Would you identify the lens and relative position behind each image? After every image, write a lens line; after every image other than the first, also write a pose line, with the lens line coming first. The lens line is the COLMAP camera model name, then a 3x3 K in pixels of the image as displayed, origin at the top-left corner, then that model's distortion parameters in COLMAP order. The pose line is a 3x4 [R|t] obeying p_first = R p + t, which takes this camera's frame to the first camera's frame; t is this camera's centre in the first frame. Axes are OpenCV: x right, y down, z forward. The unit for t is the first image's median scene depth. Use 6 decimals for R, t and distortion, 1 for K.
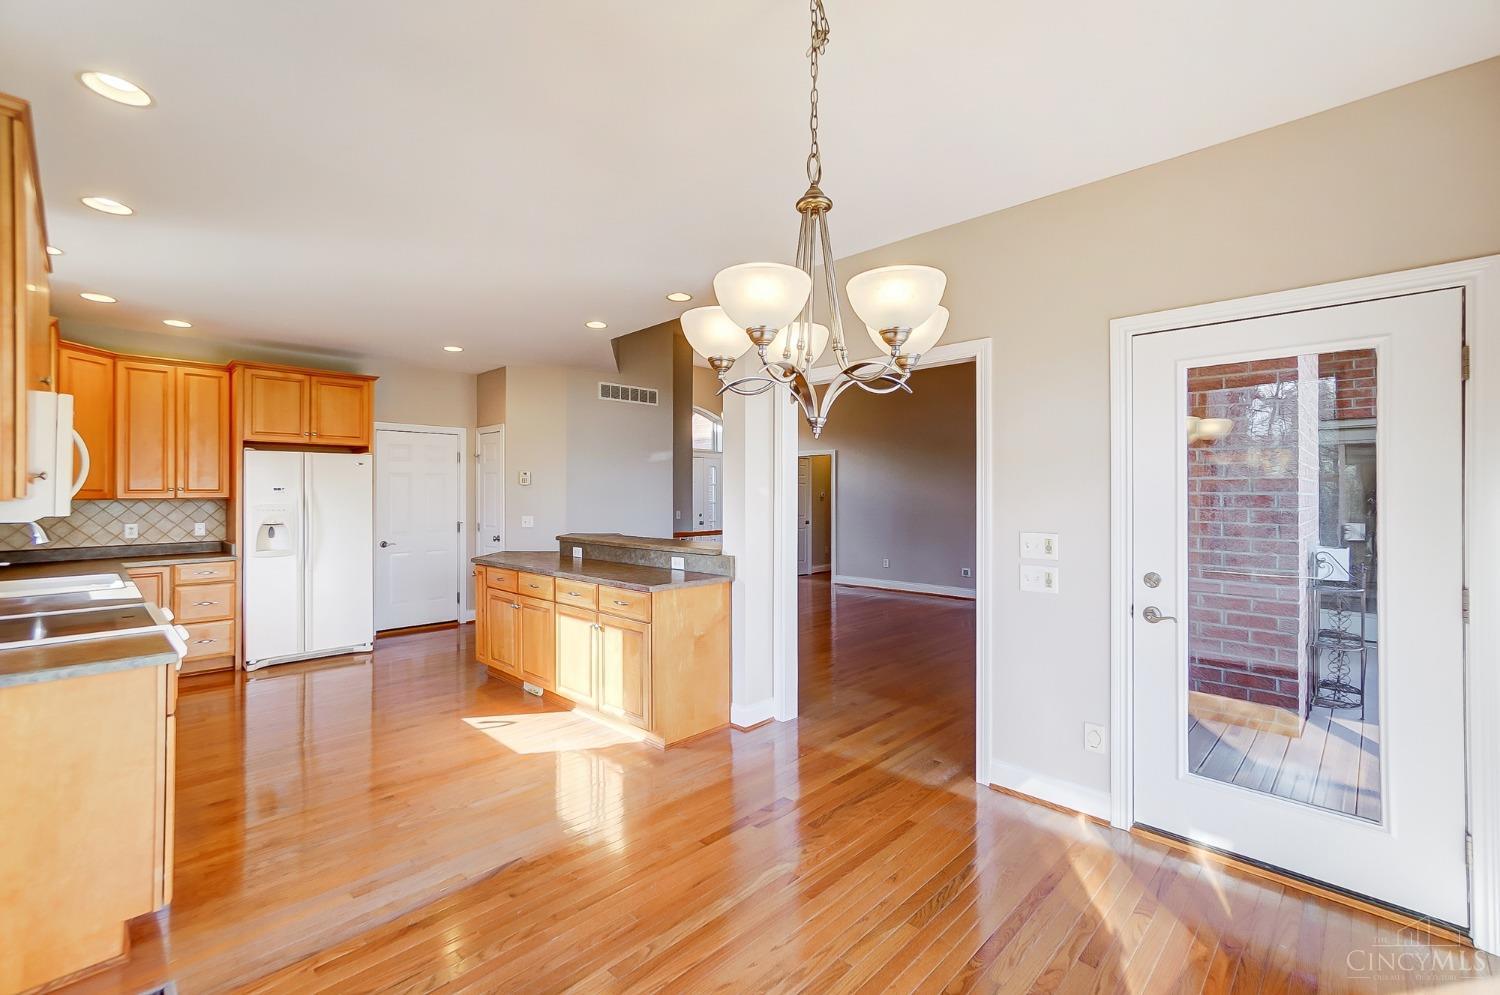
lens RADIAL K [[657.7, 0, 779.5], [0, 657.7, 490.8], [0, 0, 1]] dist [-0.009843, 0.012188]
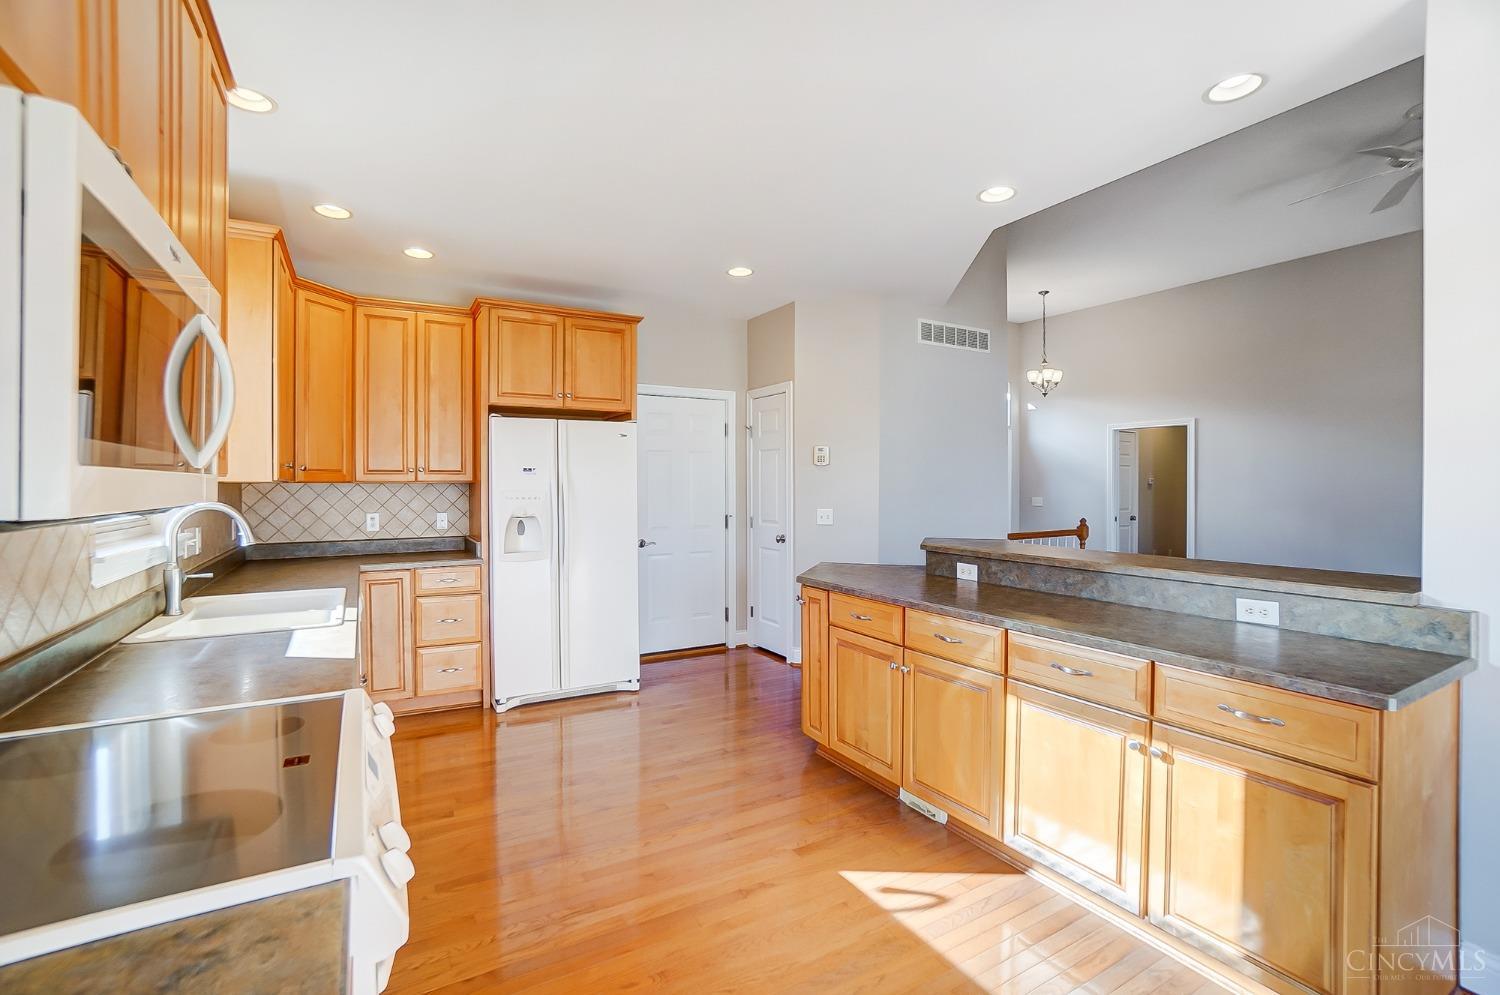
lens RADIAL K [[657.7, 0, 765.2], [0, 657.7, 494.6], [0, 0, 1]] dist [-0.009843, 0.012188]
pose [[0.966827, 0.007953, -0.255309, -0.317608], [-0.002723, 0.999779, 0.020832, 0.009972], [0.255418, -0.019446, 0.966635, 0.351169]]
